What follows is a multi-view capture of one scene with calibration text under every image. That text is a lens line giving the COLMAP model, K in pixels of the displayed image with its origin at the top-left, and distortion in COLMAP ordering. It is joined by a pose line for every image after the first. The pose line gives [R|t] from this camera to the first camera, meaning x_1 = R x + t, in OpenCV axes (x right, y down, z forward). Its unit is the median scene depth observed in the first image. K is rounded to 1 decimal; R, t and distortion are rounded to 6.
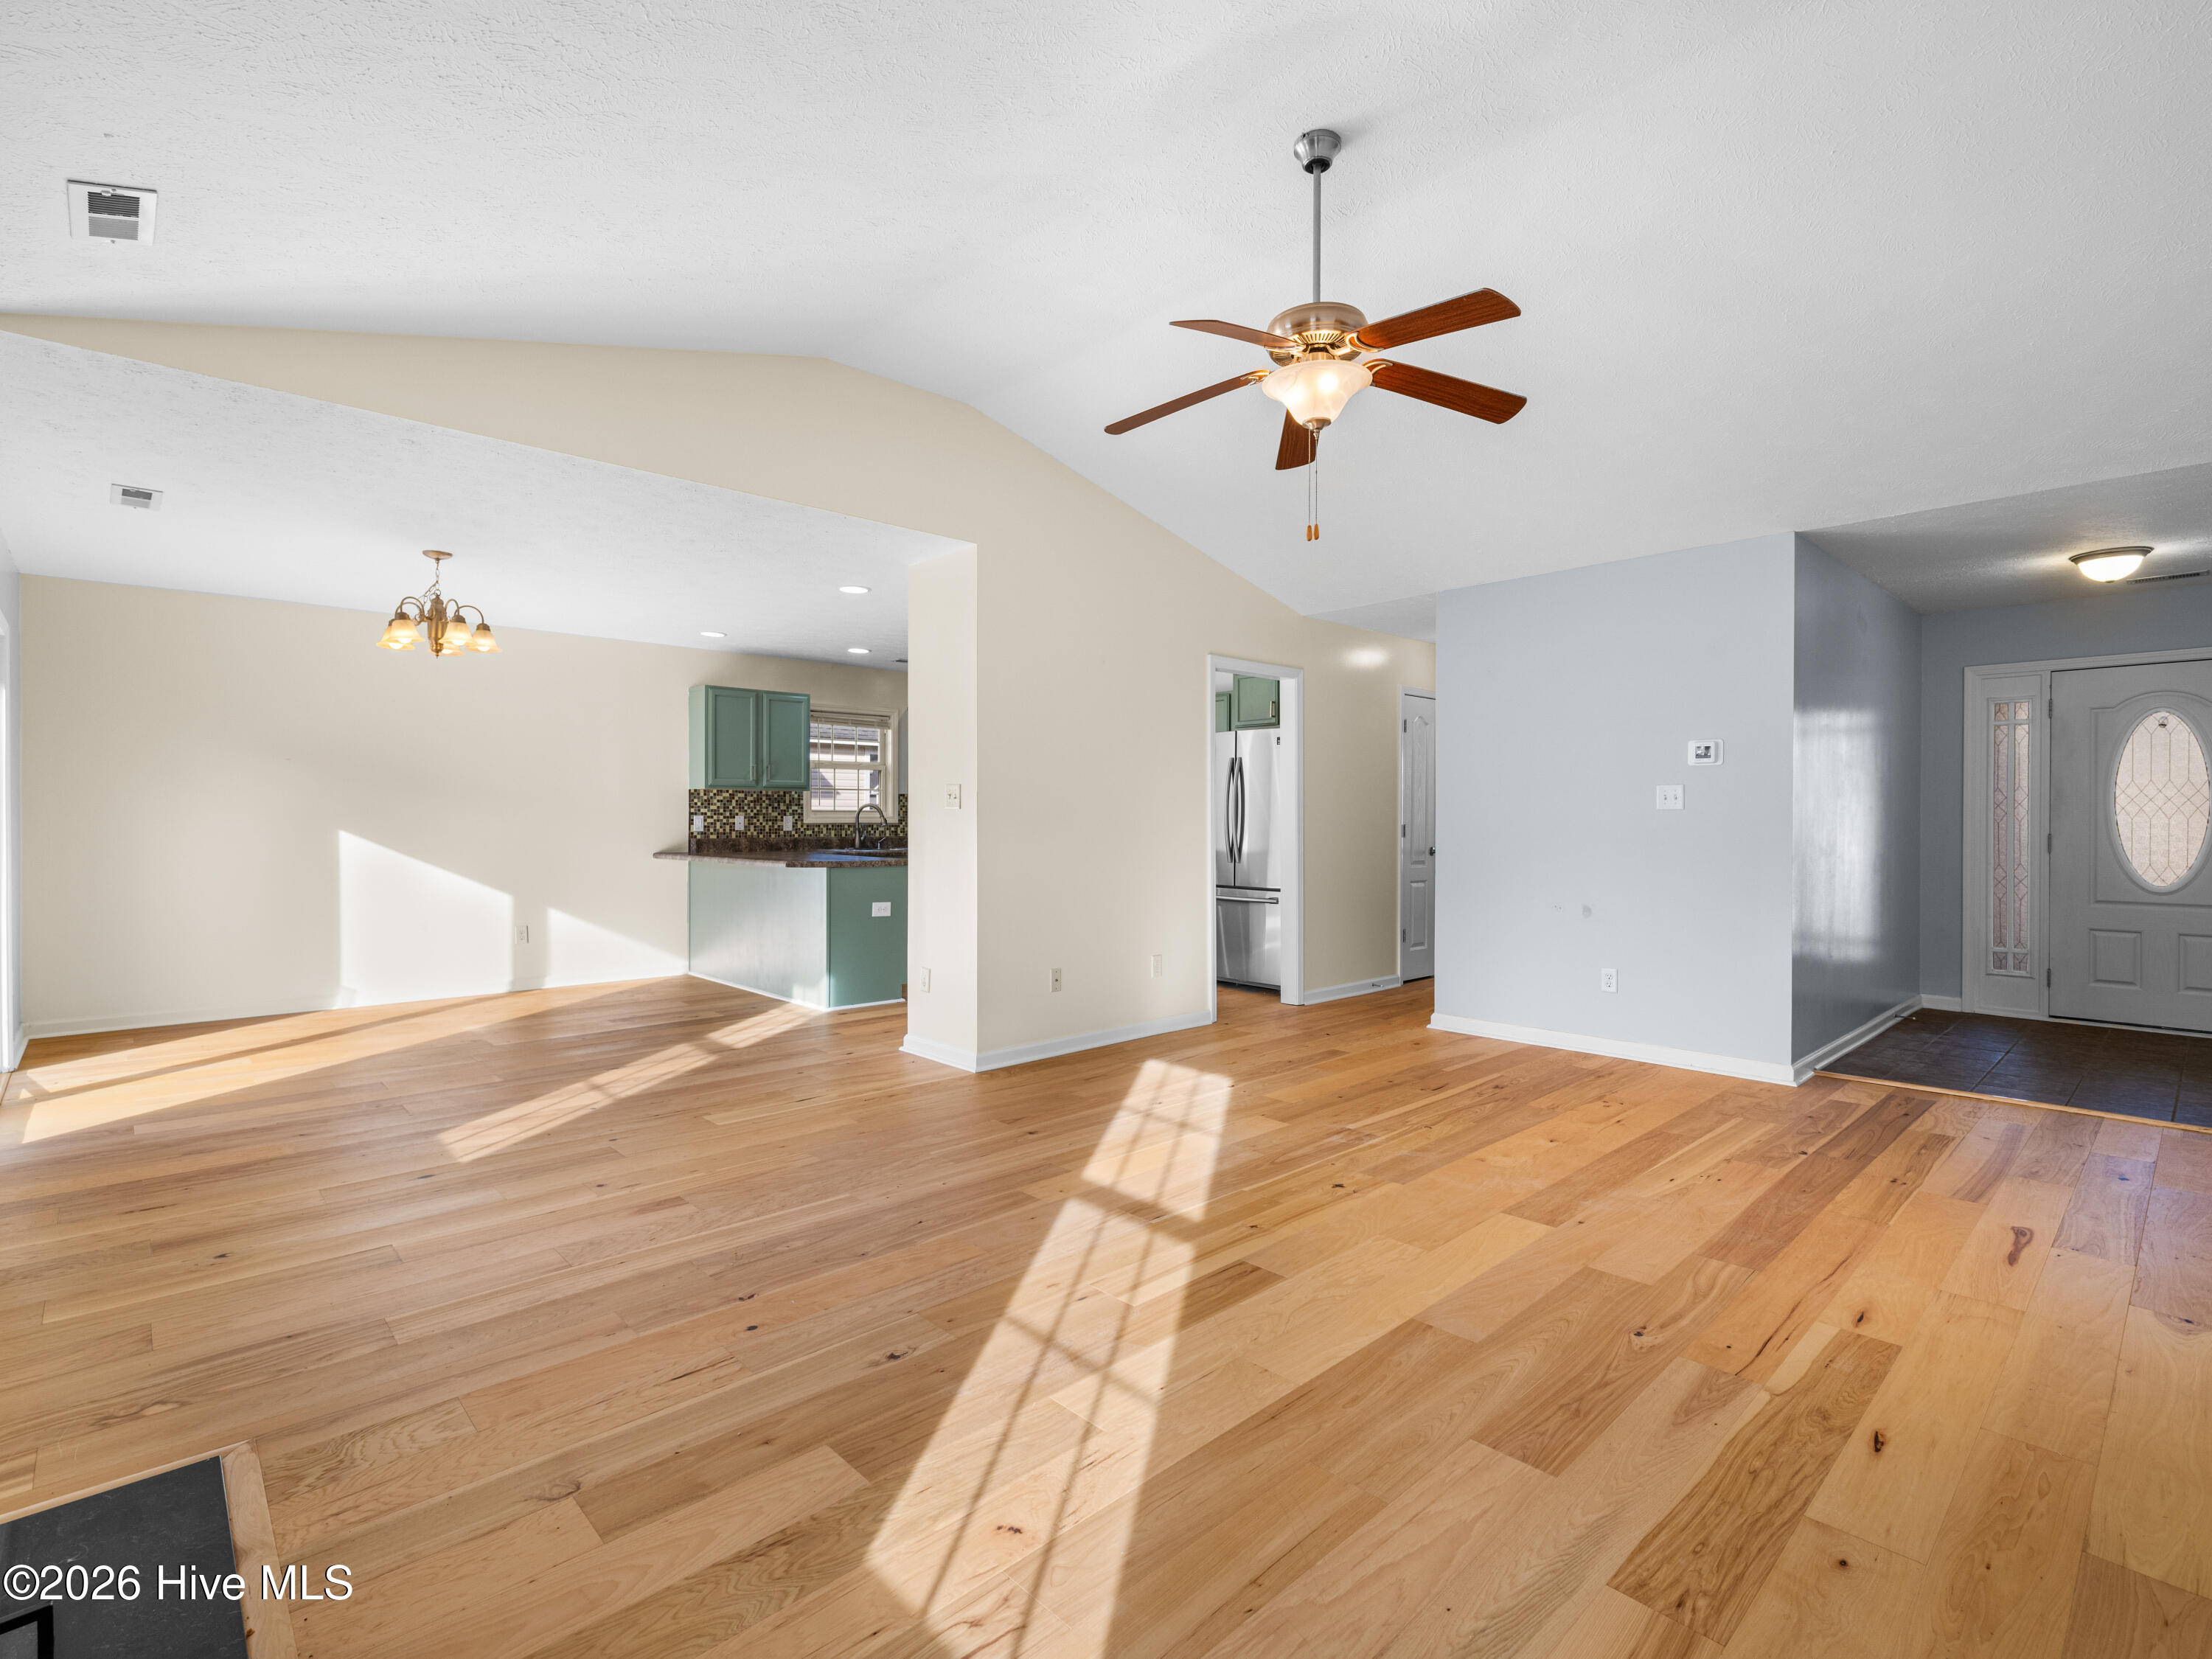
lens RADIAL K [[1046.1, 0, 1101.1], [0, 1046.1, 818.4], [0, 0, 1]] dist [-0.001899, 0.001063]
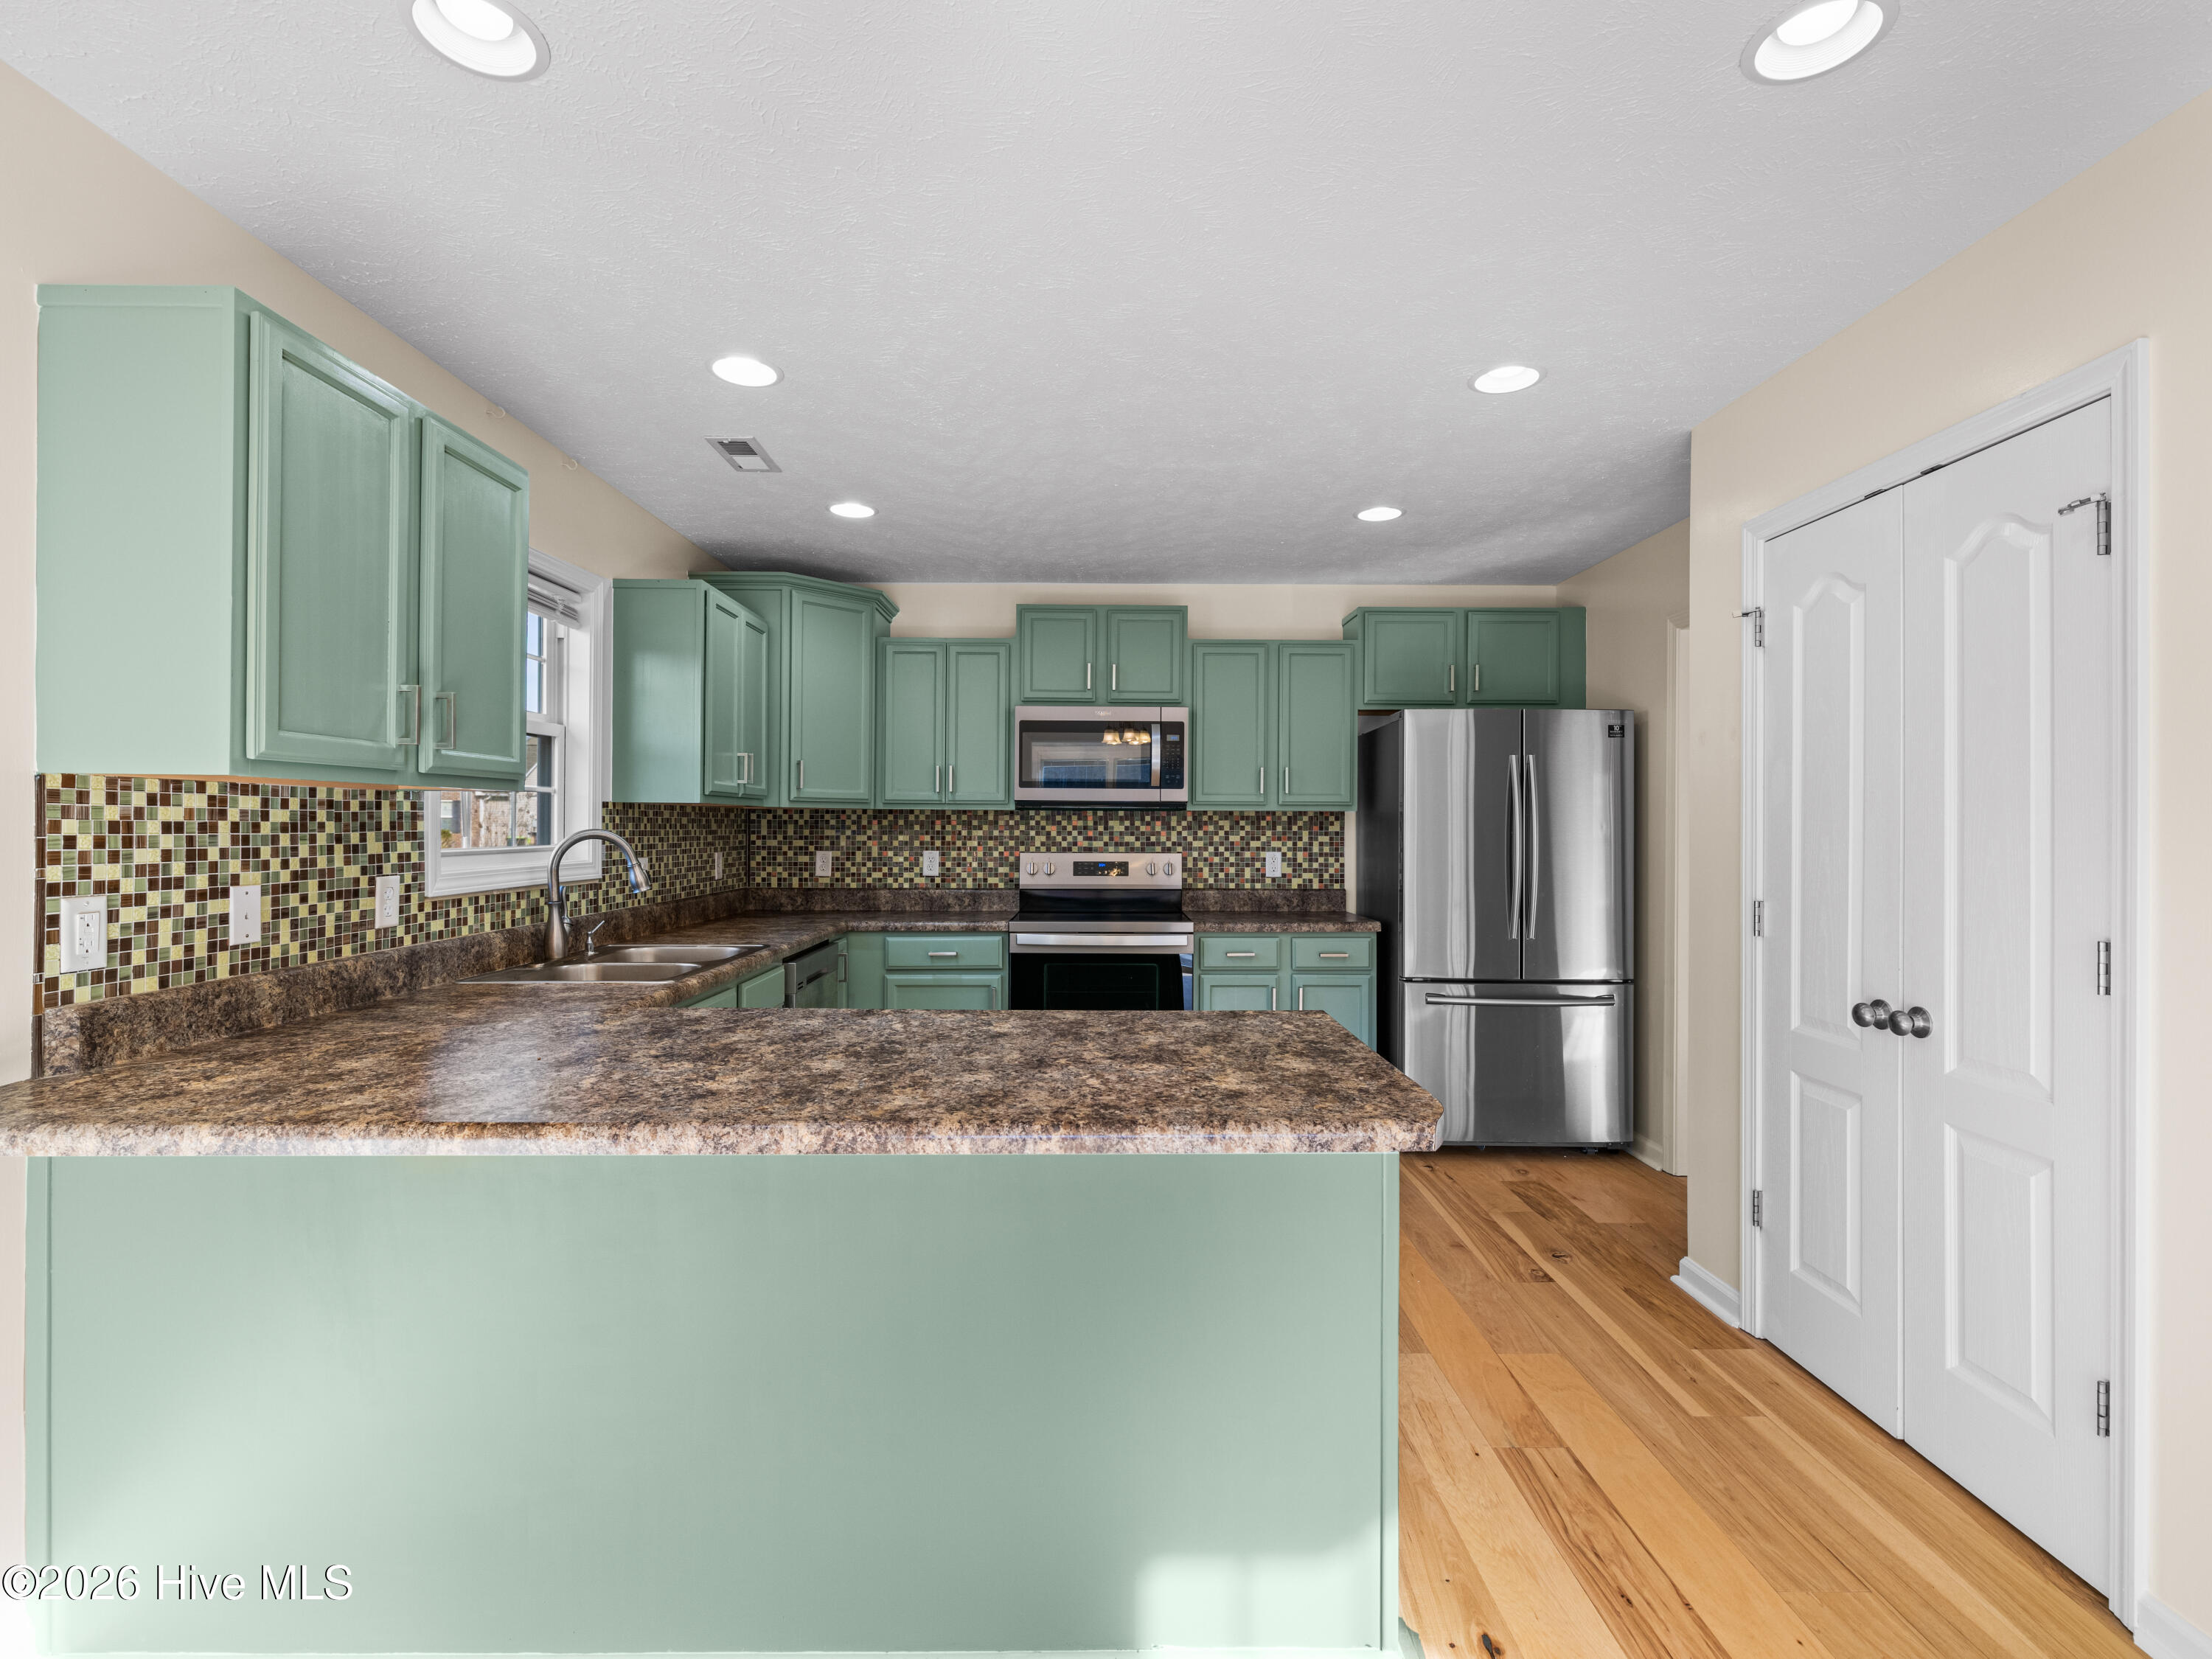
lens RADIAL K [[1048.5, 0, 1107.5], [0, 1048.5, 825.0], [0, 0, 1]] dist [0.001757, 0.000353]
pose [[0.677788, -0.000475, 0.735257, -0.908428], [-0.001400, 0.999997, 0.001937, -0.041203], [-0.735256, -0.002342, 0.677785, 1.583438]]
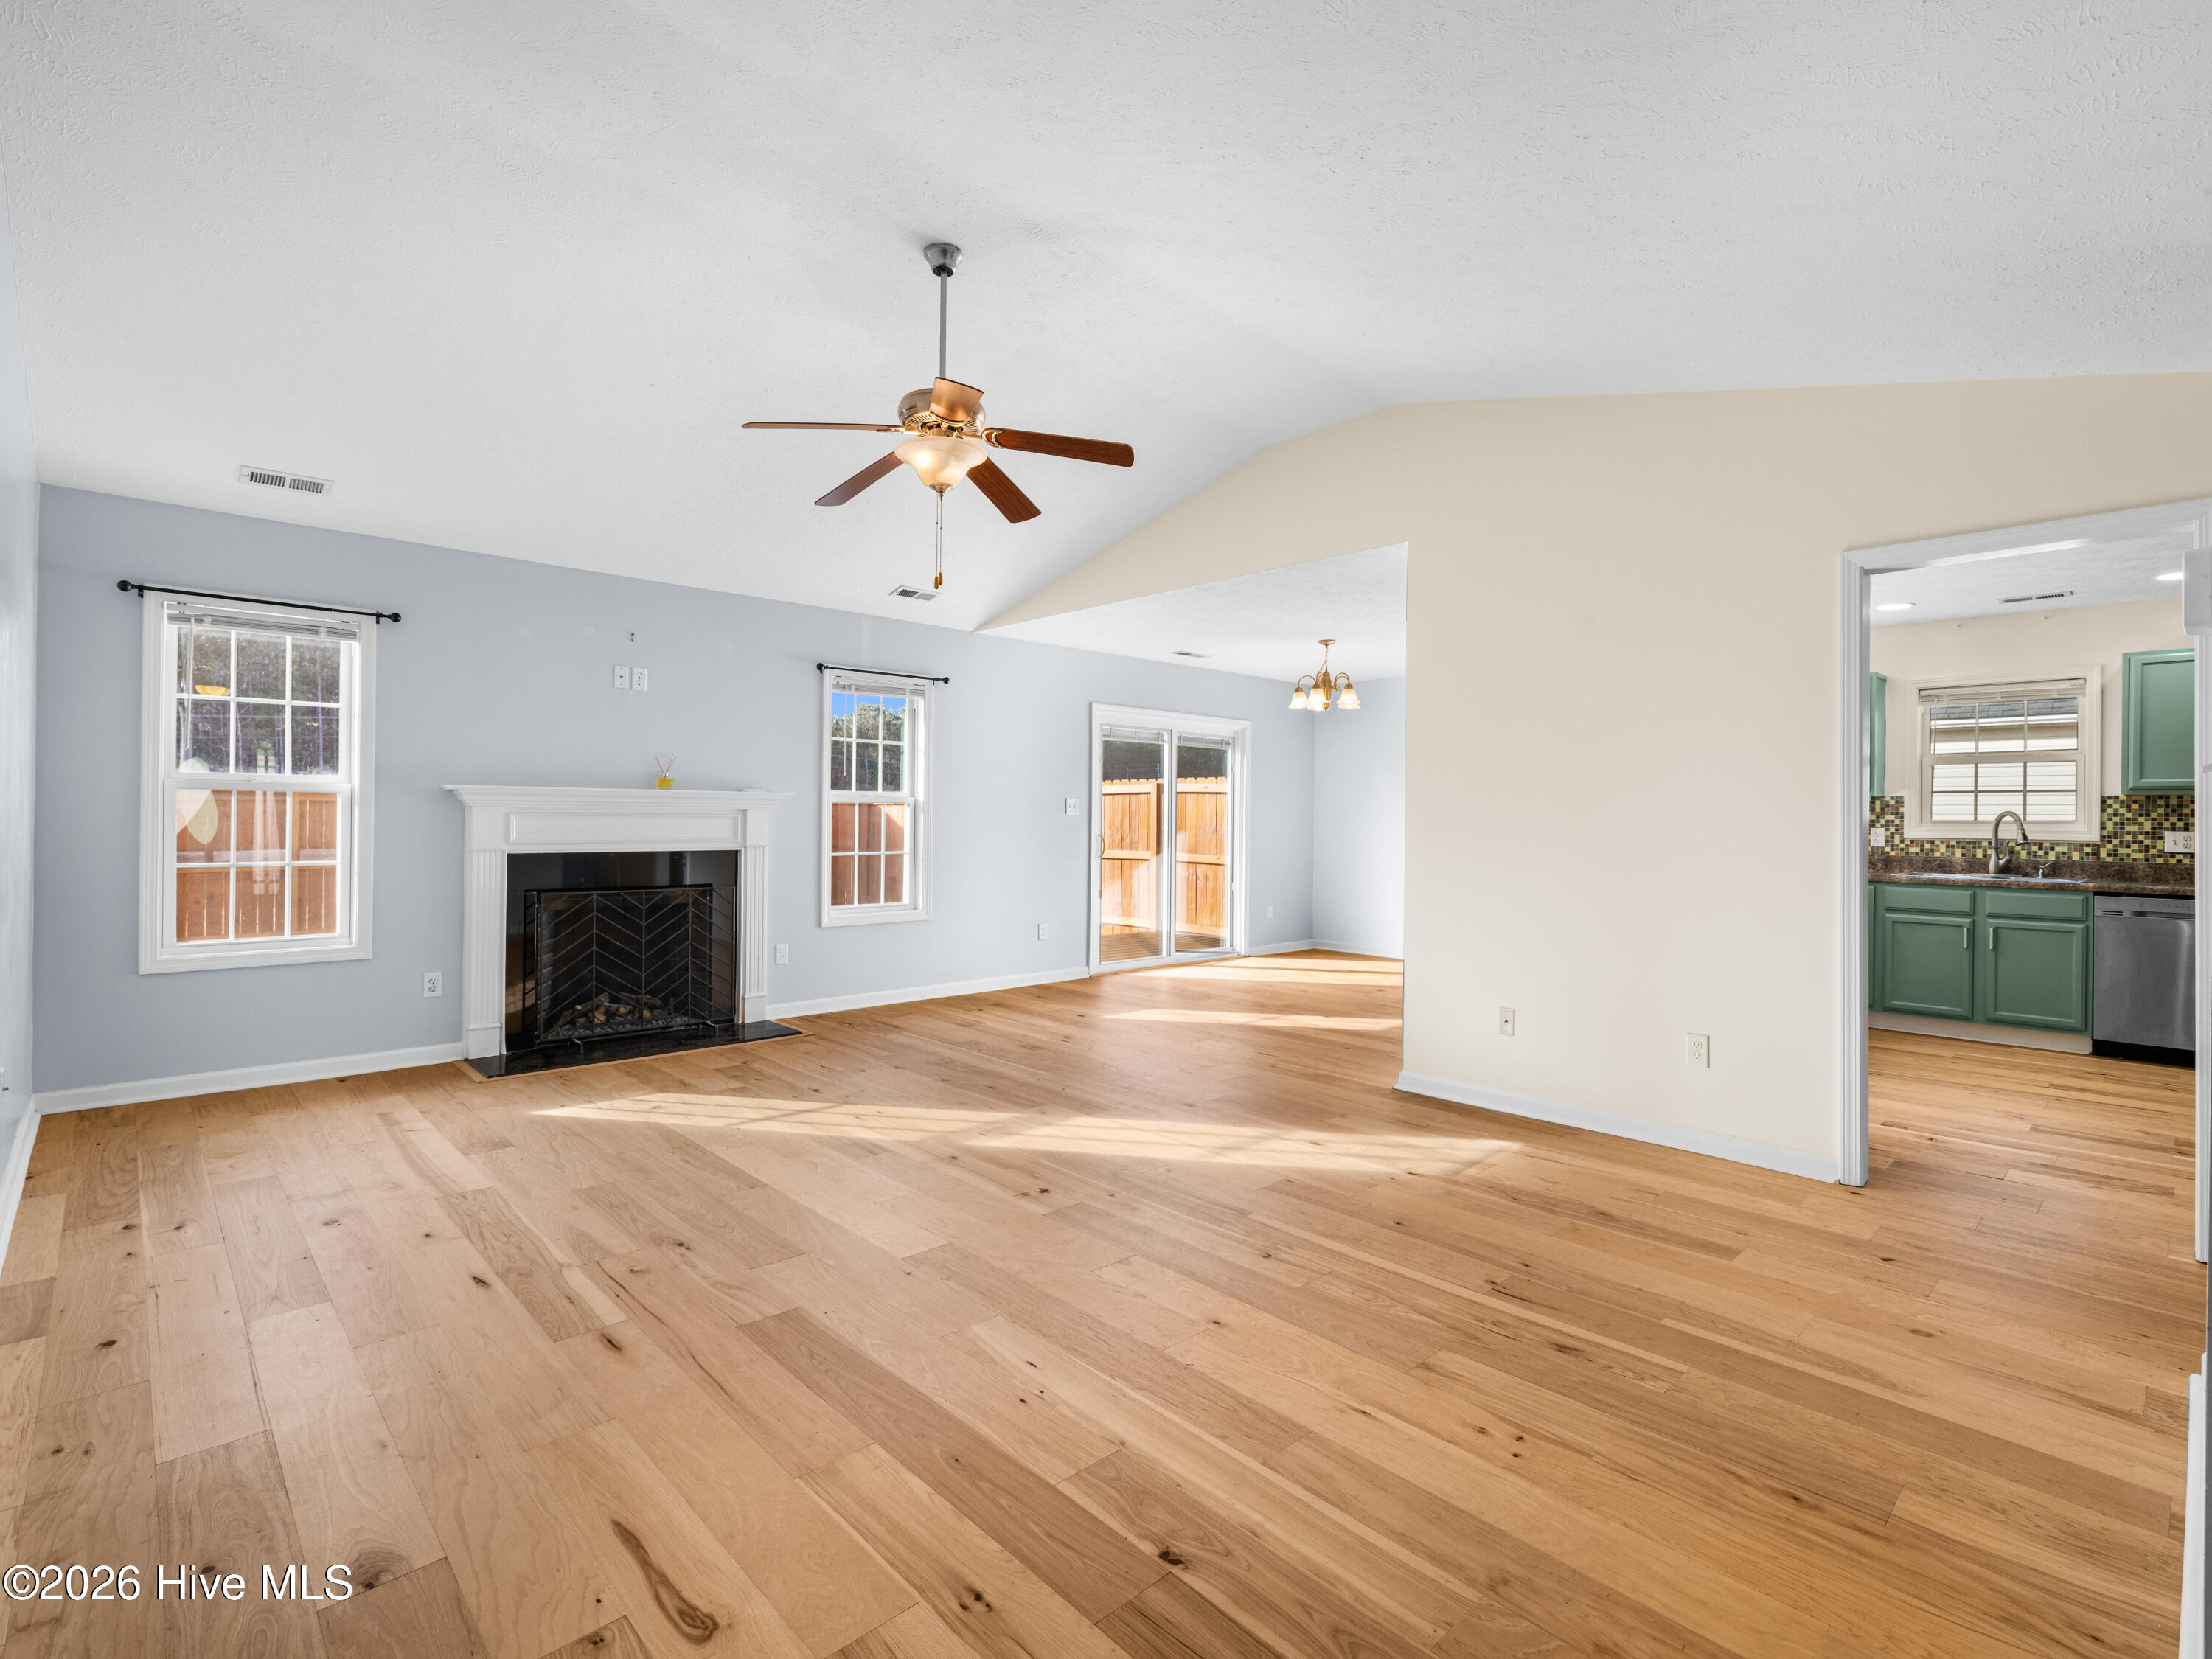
lens RADIAL K [[1046.1, 0, 1101.1], [0, 1046.1, 818.4], [0, 0, 1]] dist [-0.001899, 0.001063]
pose [[0.004862, -0.002376, -0.999985, 1.163244], [-0.011416, 0.999932, -0.002432, -0.002061], [0.999923, 0.011428, 0.004835, 0.992491]]
